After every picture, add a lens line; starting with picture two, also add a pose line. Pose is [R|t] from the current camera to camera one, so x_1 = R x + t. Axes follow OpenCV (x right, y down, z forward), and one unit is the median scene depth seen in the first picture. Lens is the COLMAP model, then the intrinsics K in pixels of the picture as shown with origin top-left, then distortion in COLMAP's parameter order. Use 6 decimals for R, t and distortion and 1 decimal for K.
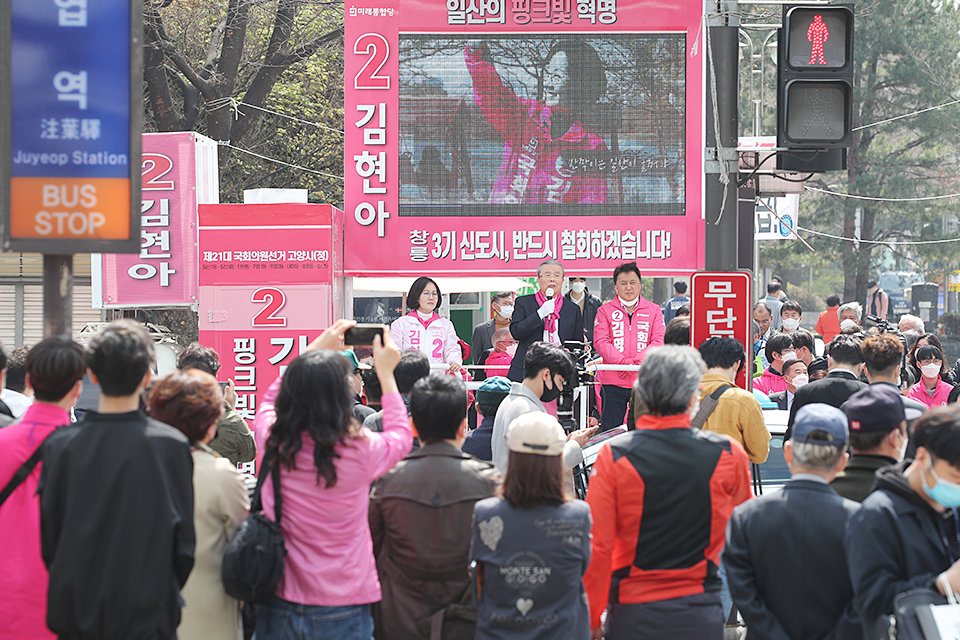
lens RADIAL K [[4600.2, 0, 480.0], [0, 4600.2, 320.0], [0, 0, 1]] dist [0.718257, -5.825744]
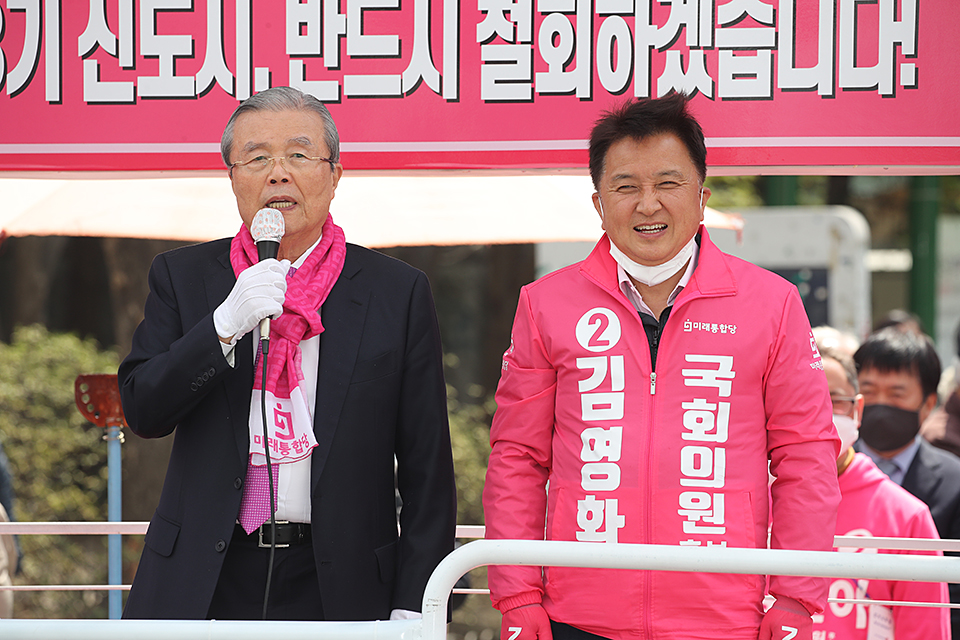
lens RADIAL K [[6783.2, 0, 480.0], [0, 6783.2, 320.0], [0, 0, 1]] dist [1.988073, -13.645086]
pose [[0.986861, 0.002145, -0.161559, 0.076900], [-0.002284, 0.999997, -0.000672, -0.001190], [0.161557, 0.001032, 0.986863, 0.639906]]
